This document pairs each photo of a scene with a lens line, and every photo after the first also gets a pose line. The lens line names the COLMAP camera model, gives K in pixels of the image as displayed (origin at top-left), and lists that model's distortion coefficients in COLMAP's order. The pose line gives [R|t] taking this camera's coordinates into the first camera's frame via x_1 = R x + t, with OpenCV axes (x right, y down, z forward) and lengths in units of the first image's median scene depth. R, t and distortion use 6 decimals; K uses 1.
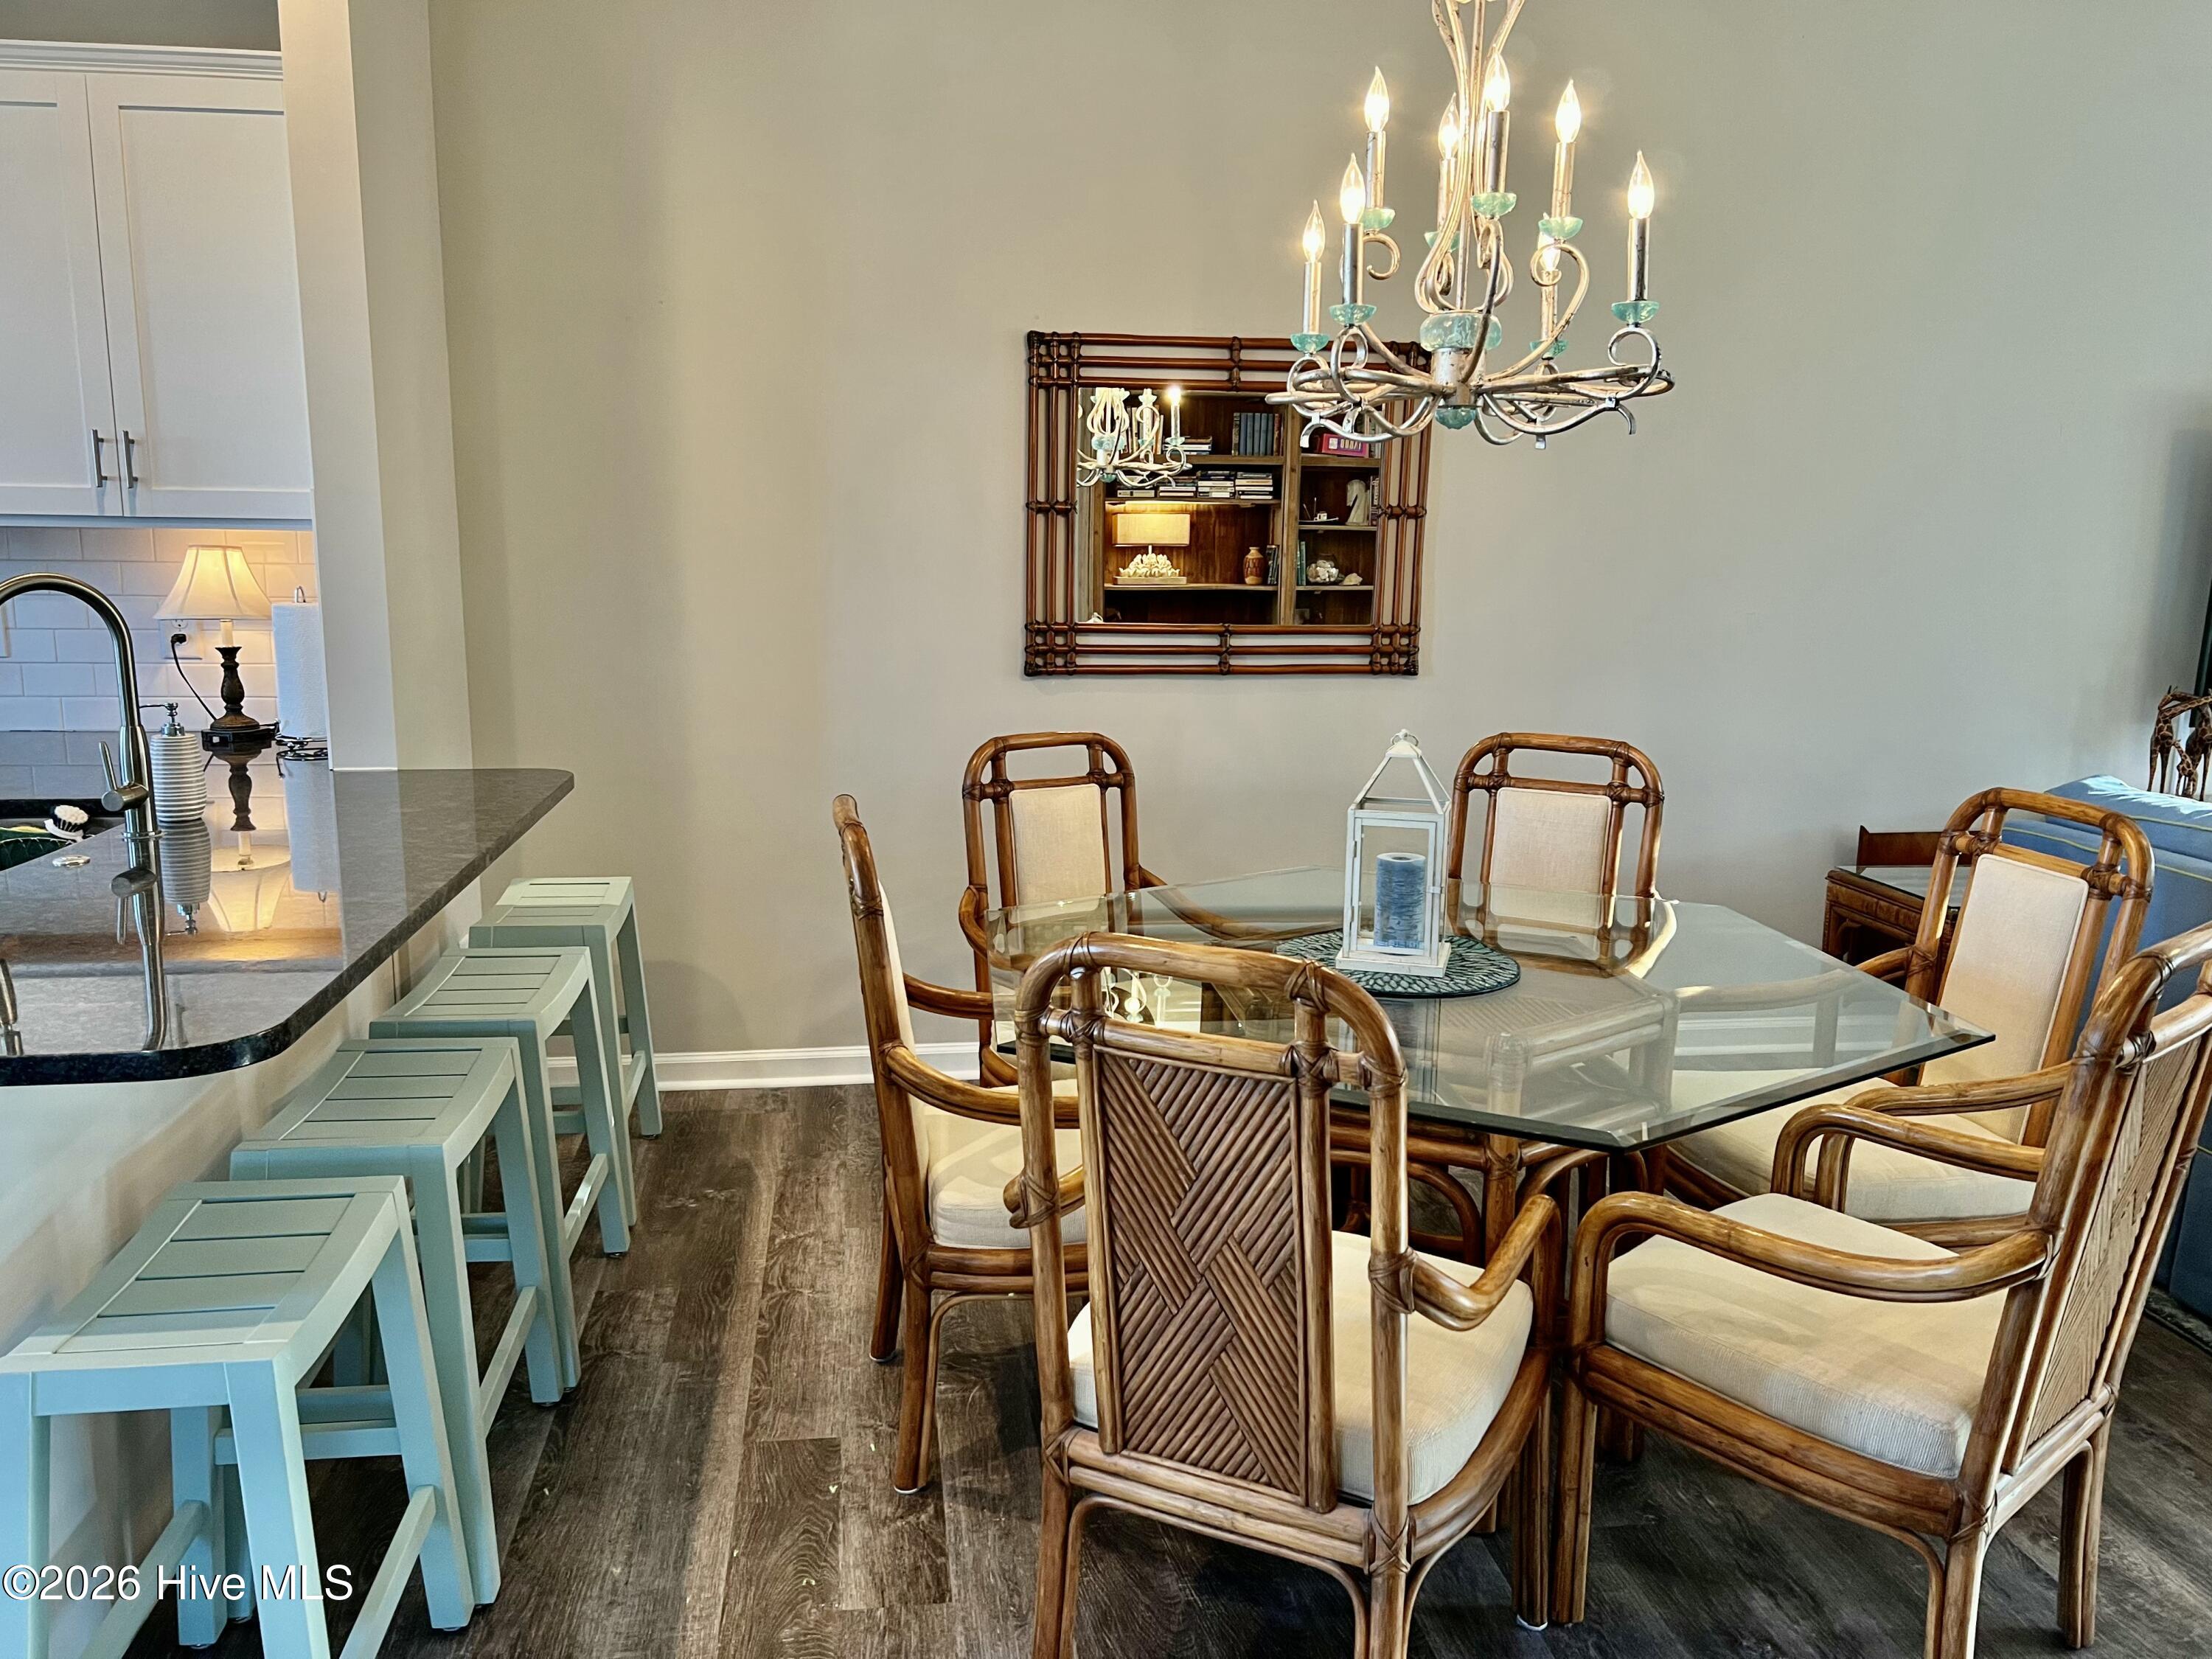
lens RADIAL K [[1645.2, 0, 1106.0], [0, 1645.2, 829.5], [0, 0, 1]] dist [0.001851, -0.007792]
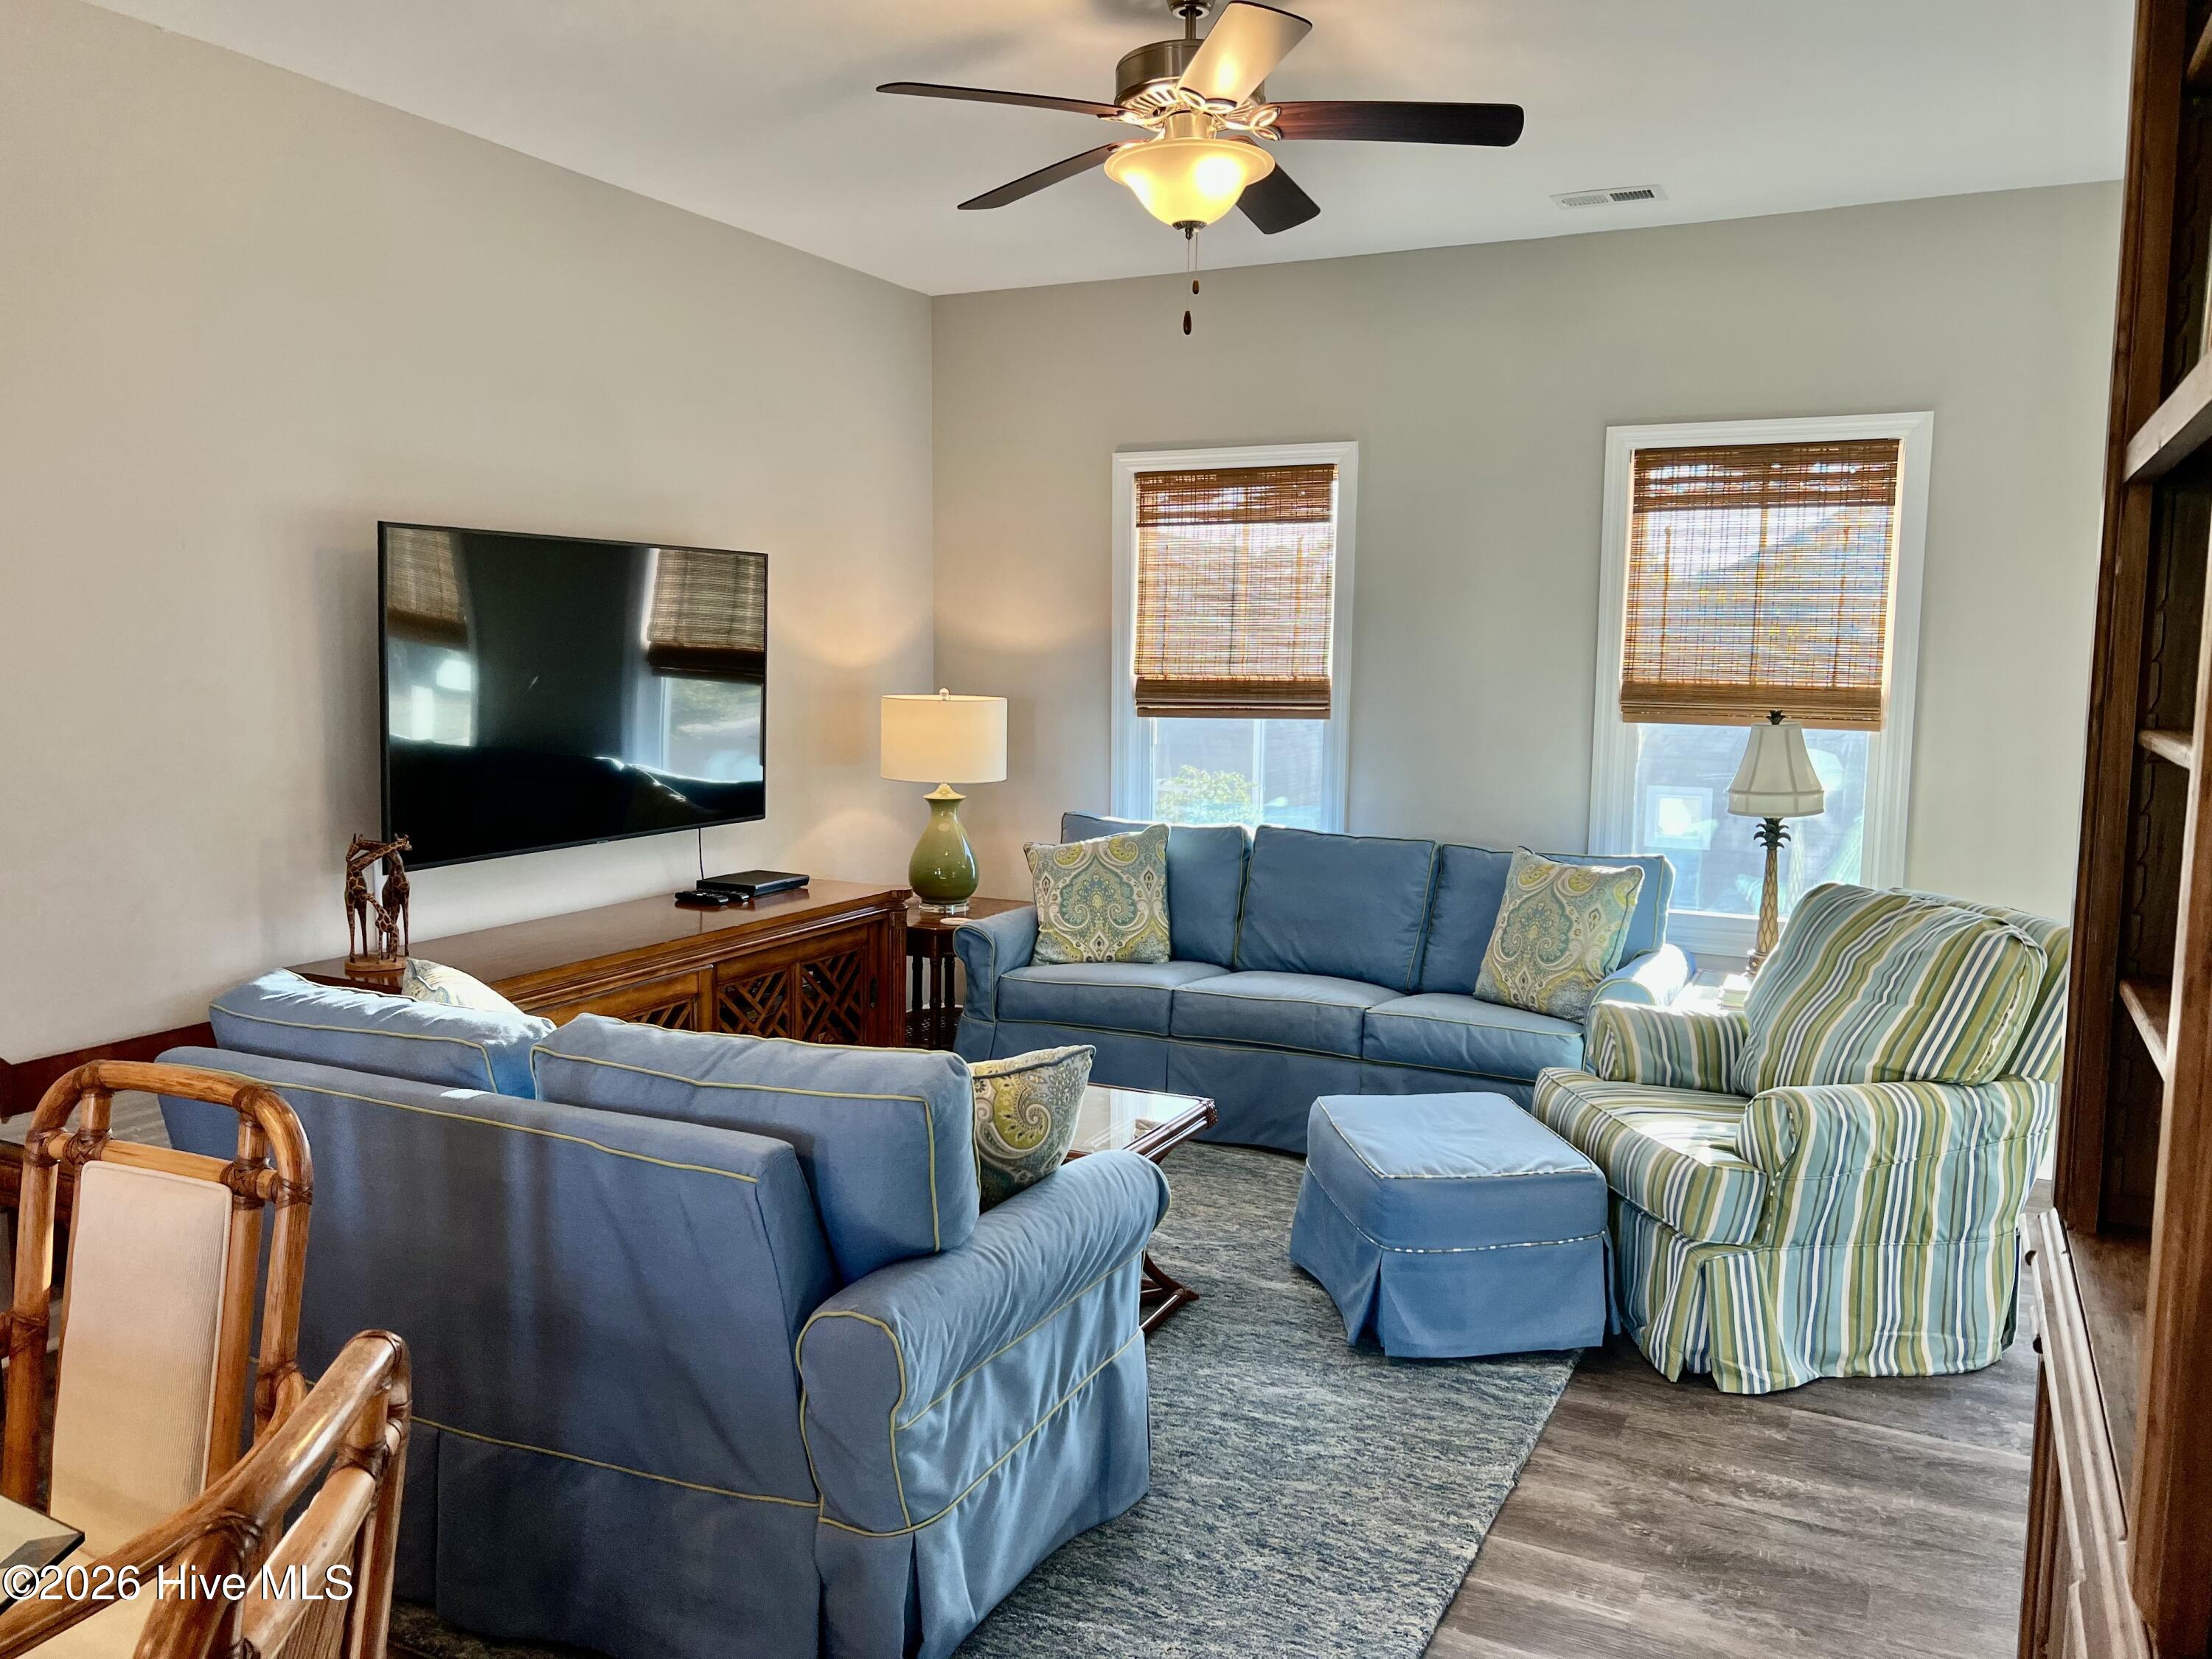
lens RADIAL K [[1645.2, 0, 1106.0], [0, 1645.2, 829.5], [0, 0, 1]] dist [0.001851, -0.007792]
pose [[0.562139, -0.099455, 0.821041, 0.145981], [0.145004, 0.989218, 0.020547, -0.048951], [-0.814232, 0.107504, 0.570499, 0.162615]]
